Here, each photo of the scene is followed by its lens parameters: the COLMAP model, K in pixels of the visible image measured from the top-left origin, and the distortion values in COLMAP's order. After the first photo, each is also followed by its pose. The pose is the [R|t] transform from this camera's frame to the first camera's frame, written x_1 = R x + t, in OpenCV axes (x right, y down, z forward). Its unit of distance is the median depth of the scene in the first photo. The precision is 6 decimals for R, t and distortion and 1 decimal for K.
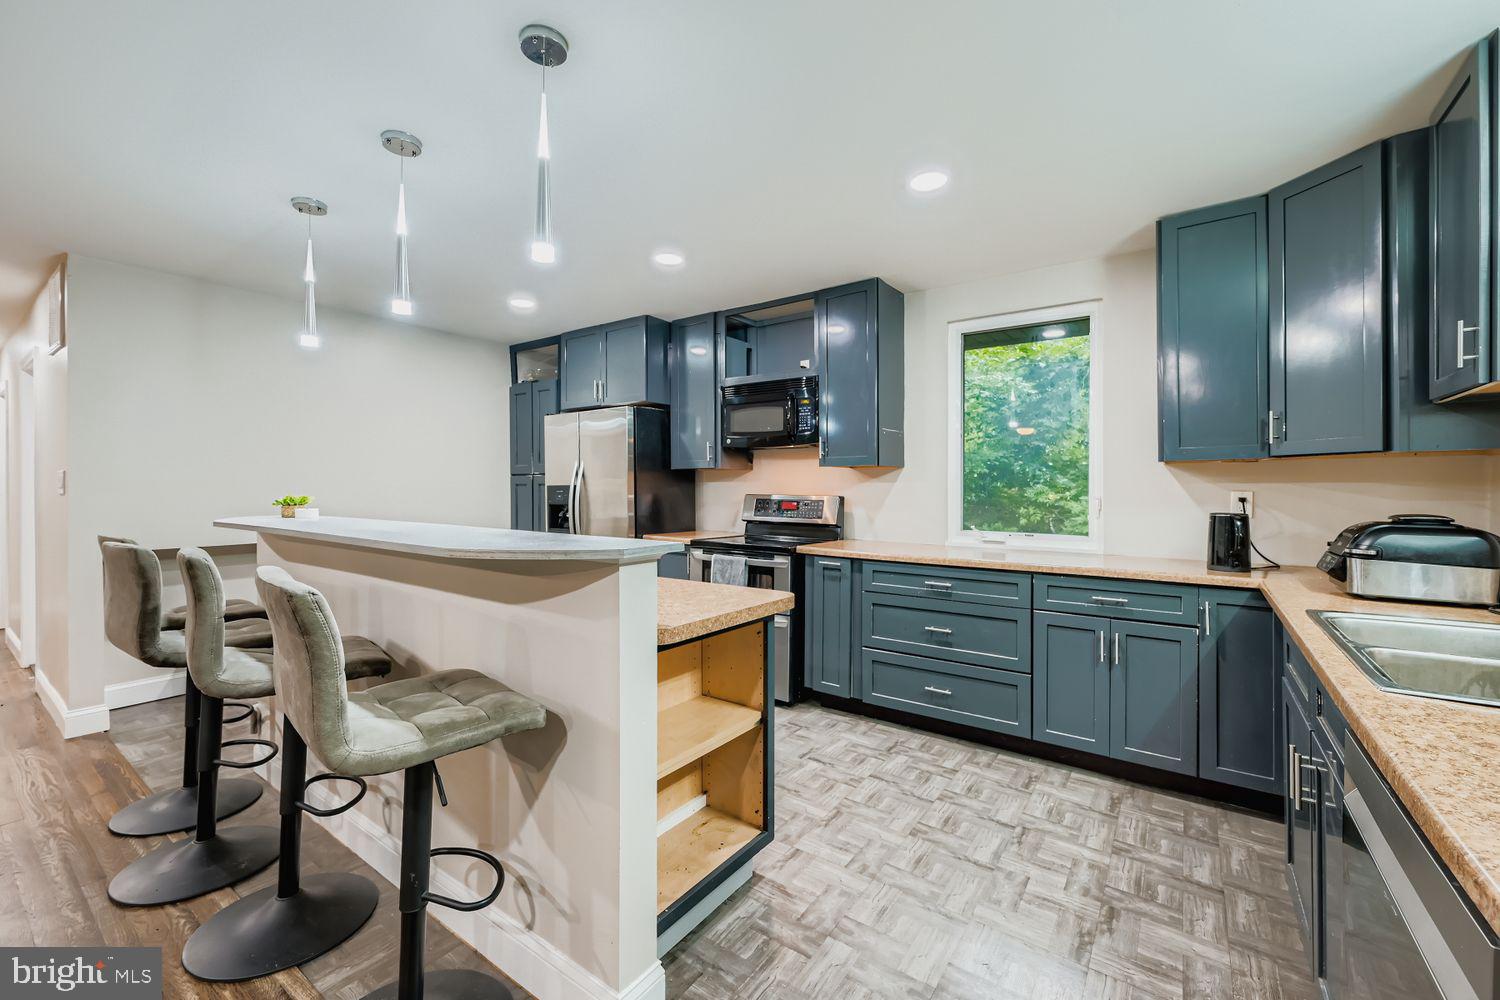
lens RADIAL K [[600.4, 0, 748.5], [0, 600.4, 481.5], [0, 0, 1]] dist [0.003752, 0.000221]
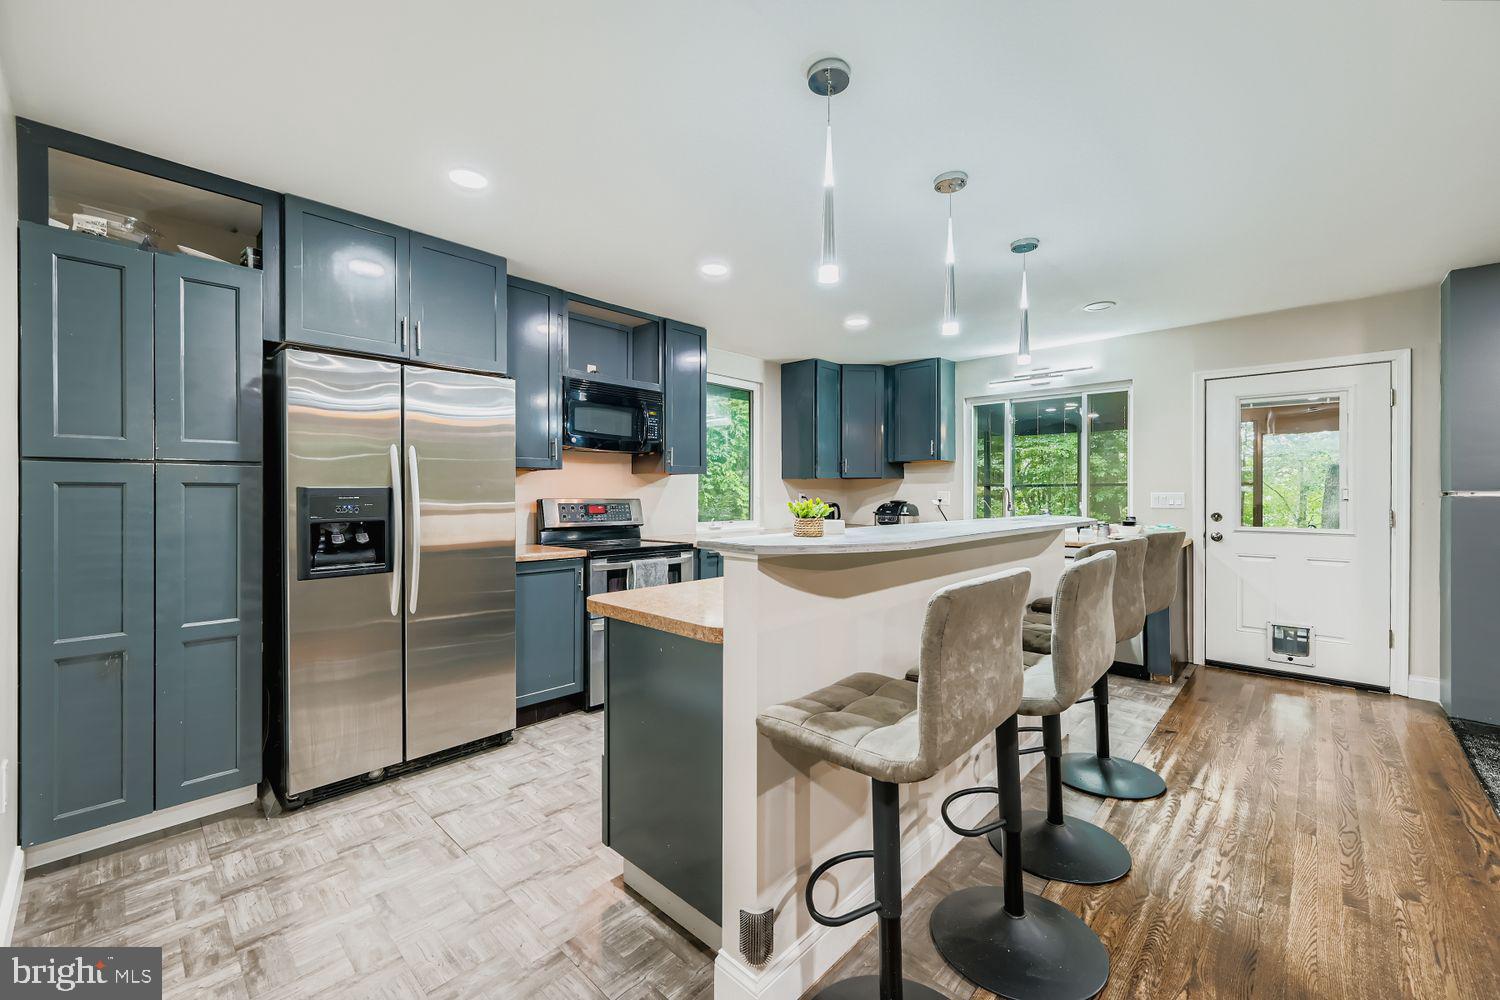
lens RADIAL K [[600.4, 0, 747.9], [0, 600.4, 492.8], [0, 0, 1]] dist [0.003752, 0.000221]
pose [[0.128190, -0.002179, 0.991747, -1.184179], [-0.011753, 0.999924, 0.003716, 0.008509], [-0.991680, -0.012132, 0.128155, 0.837702]]
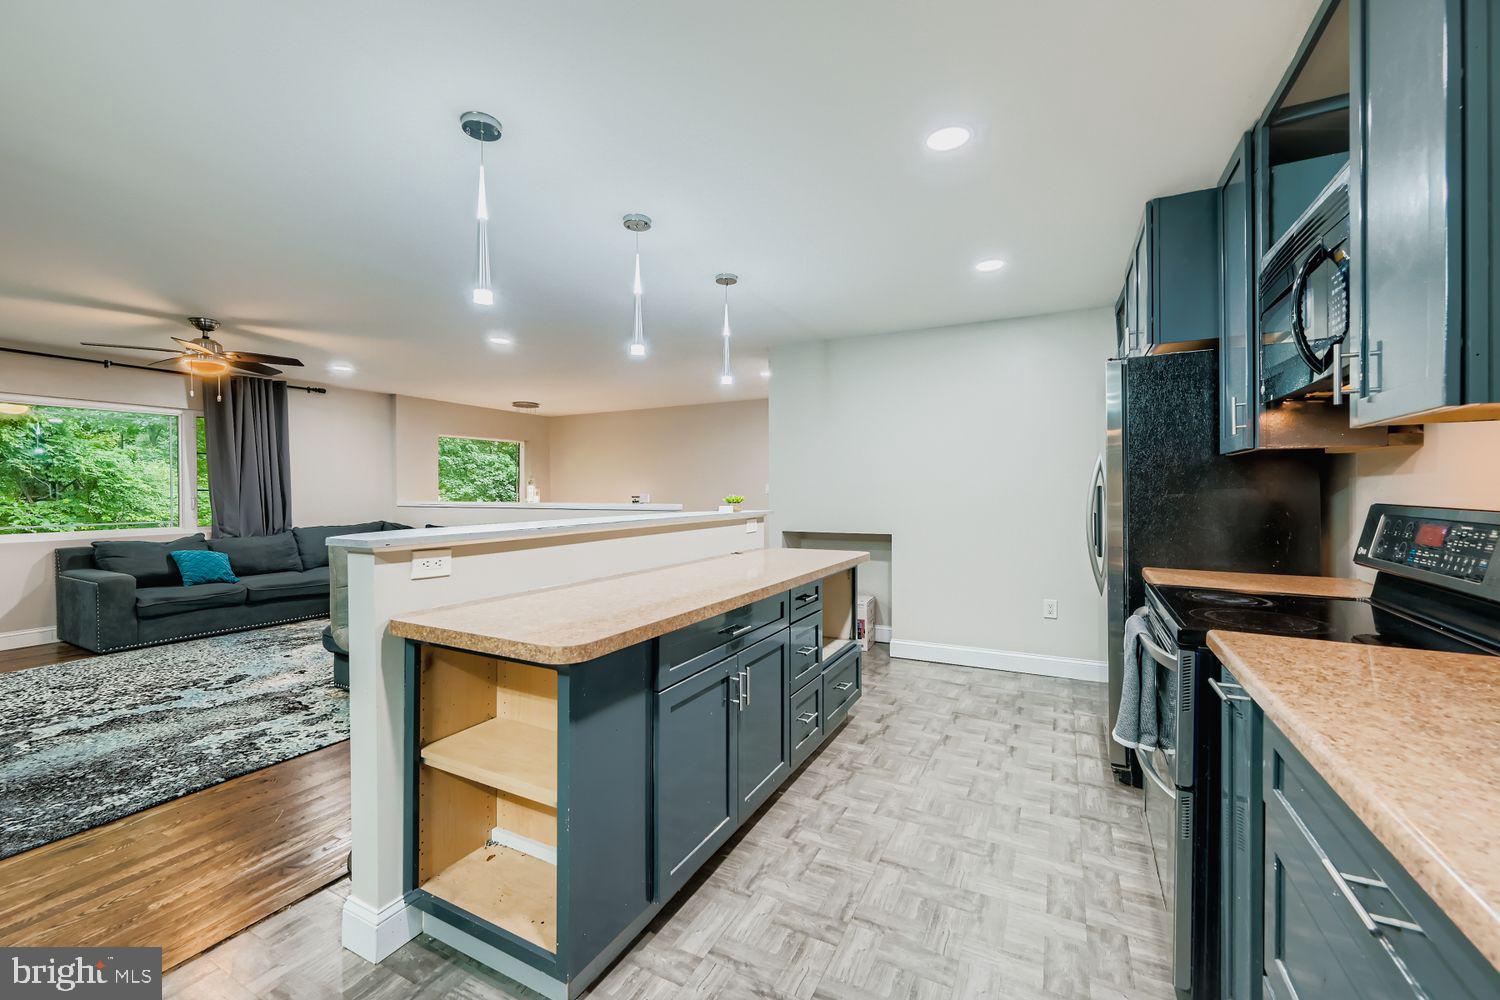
lens RADIAL K [[600.4, 0, 750.3], [0, 600.4, 493.4], [0, 0, 1]] dist [0.003752, 0.000221]
pose [[0.143224, 0.000864, -0.989690, 0.498306], [0.013492, 0.999905, 0.002825, 0.012341], [0.989598, -0.013758, 0.143199, 0.717235]]
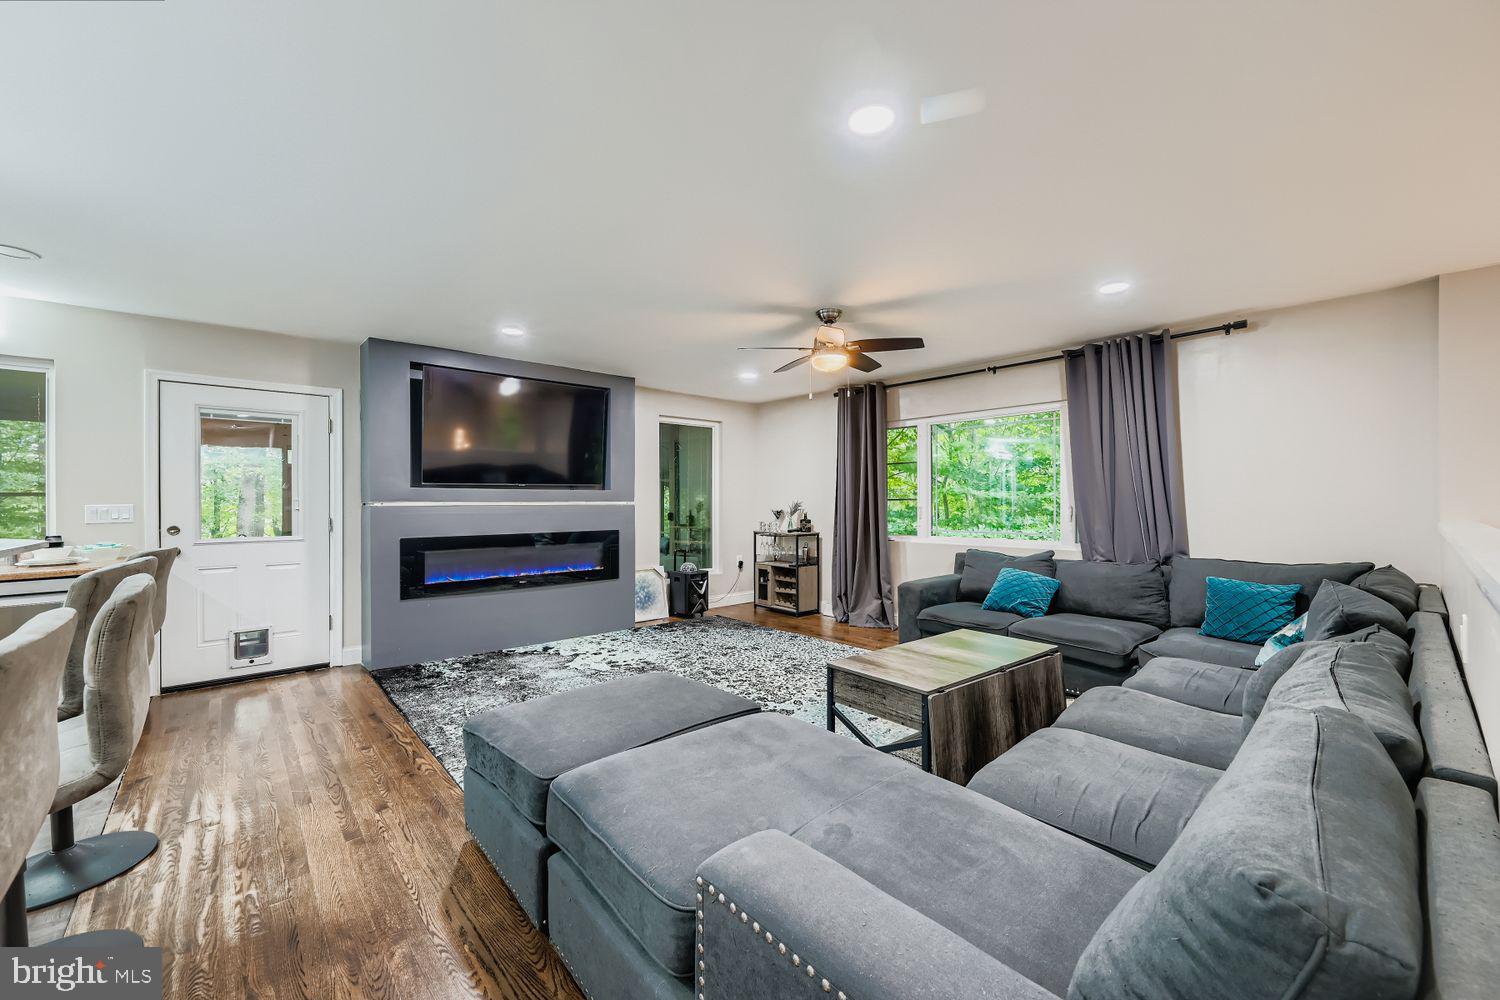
lens RADIAL K [[600.4, 0, 750.5], [0, 600.4, 500.4], [0, 0, 1]] dist [0.003752, 0.000221]
pose [[-0.978174, 0.002994, 0.207766, -1.141737], [0.000283, 0.999914, -0.013078, 0.009732], [-0.207787, -0.012733, -0.978091, 0.949959]]
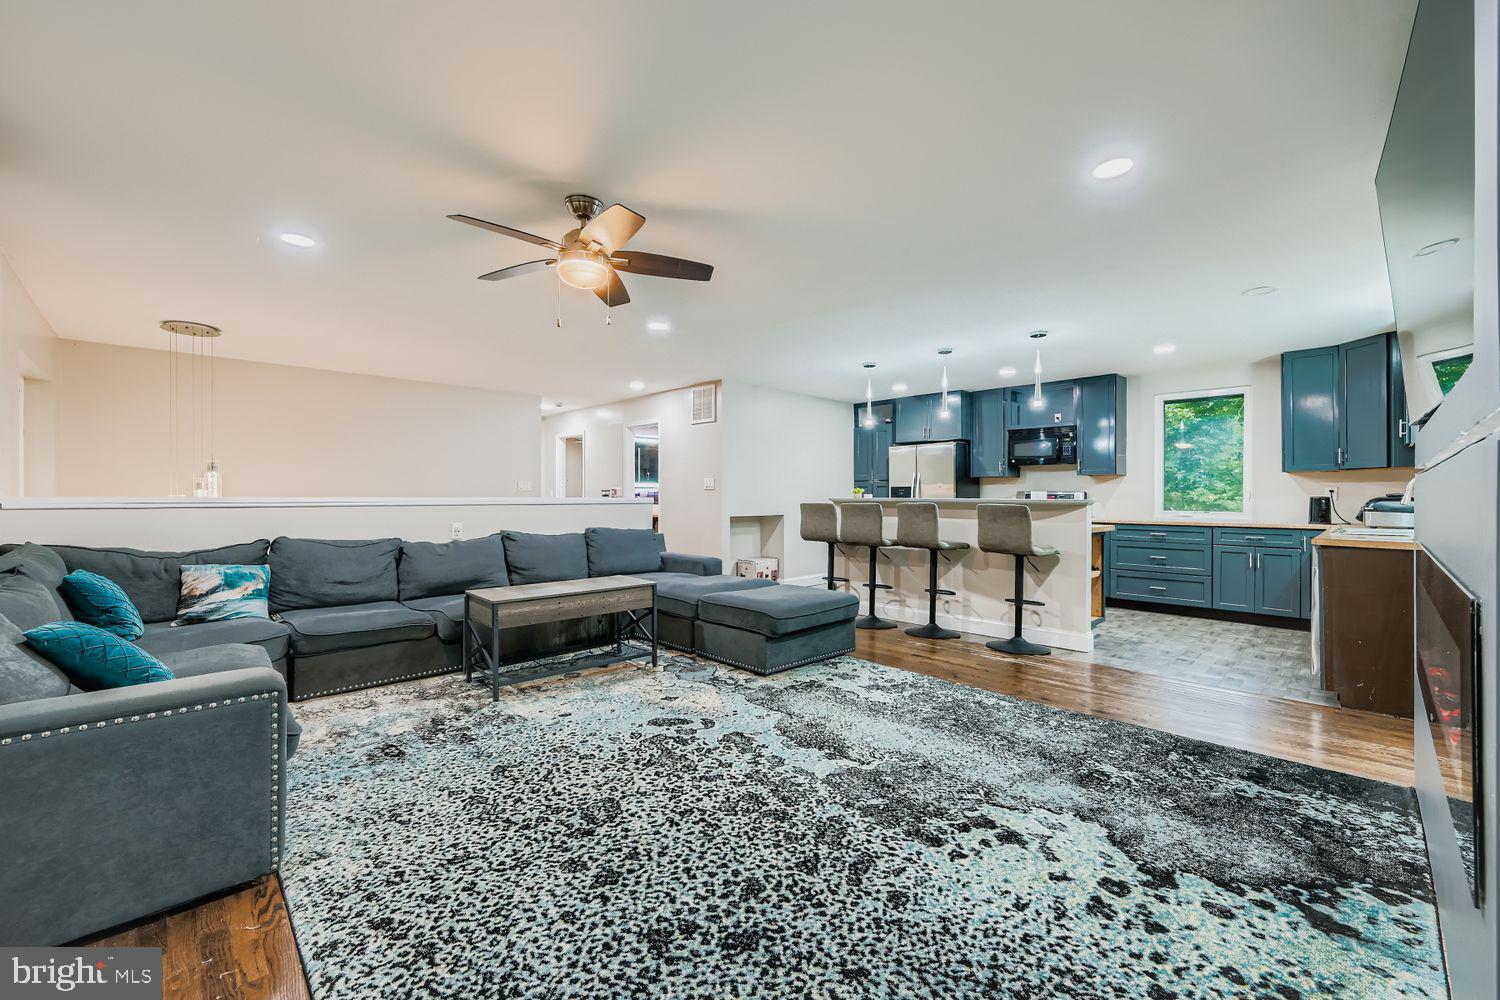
lens RADIAL K [[600.4, 0, 746.4], [0, 600.4, 494.1], [0, 0, 1]] dist [0.003752, 0.000221]
pose [[0.984949, -0.000668, -0.172845, -0.652838], [0.001579, 0.999986, 0.005133, 0.024771], [0.172839, -0.005329, 0.984936, -1.145327]]
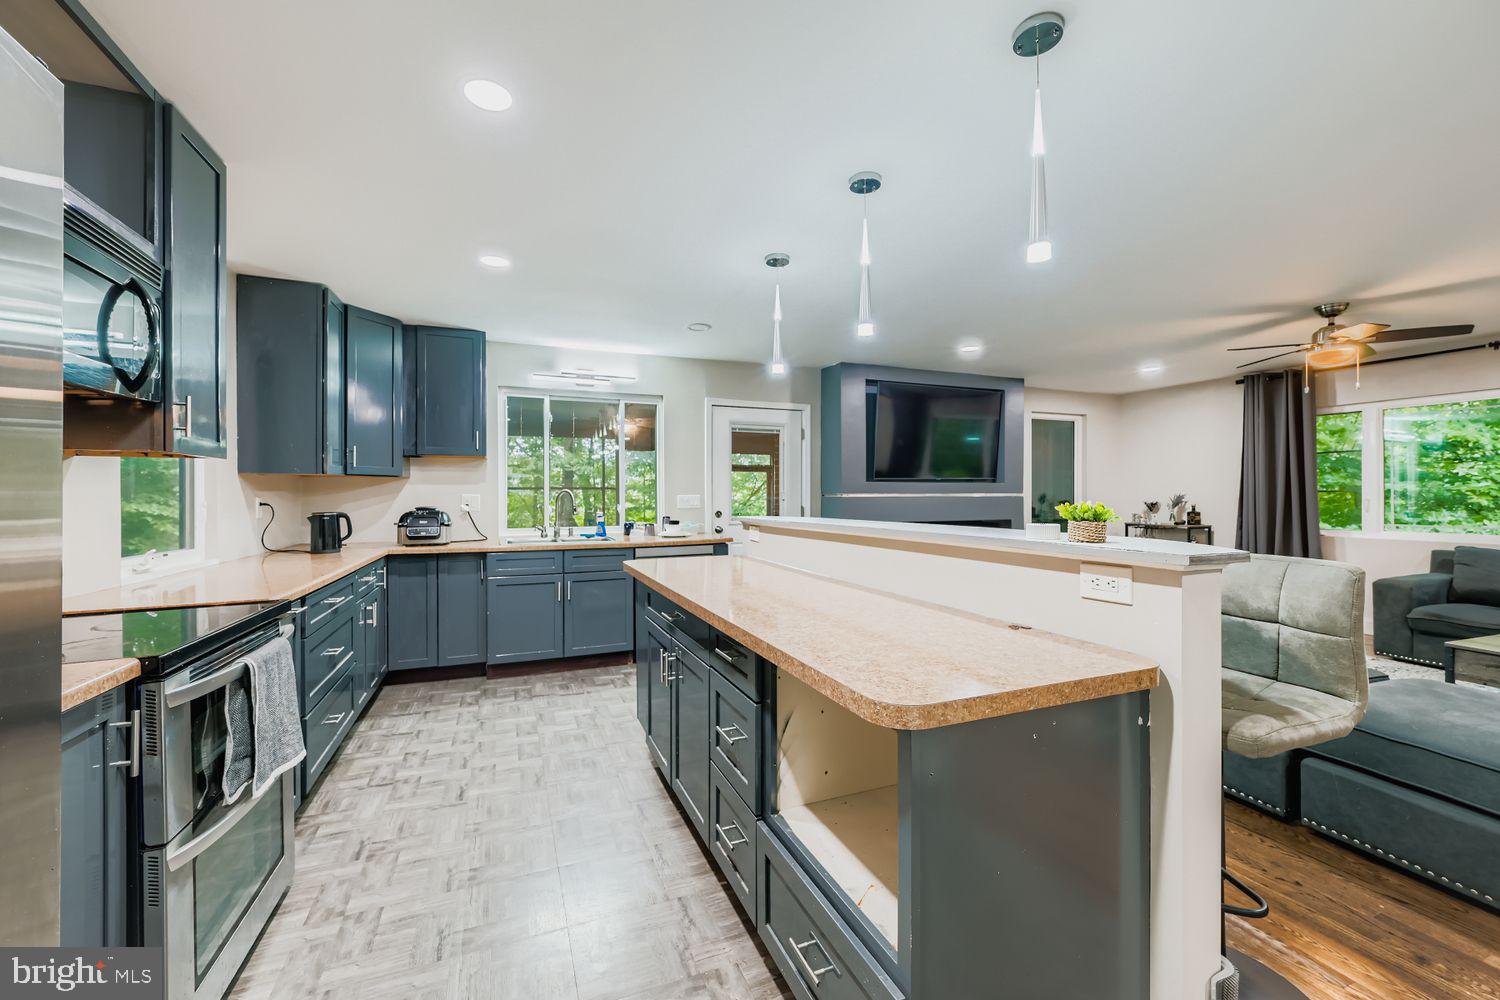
lens RADIAL K [[600.4, 0, 757.7], [0, 600.4, 495.0], [0, 0, 1]] dist [0.003752, 0.000221]
pose [[-0.852402, 0.000308, 0.522887, -0.677652], [-0.004322, 0.999962, -0.007635, 0.013641], [-0.522869, -0.008768, -0.852368, 1.404339]]
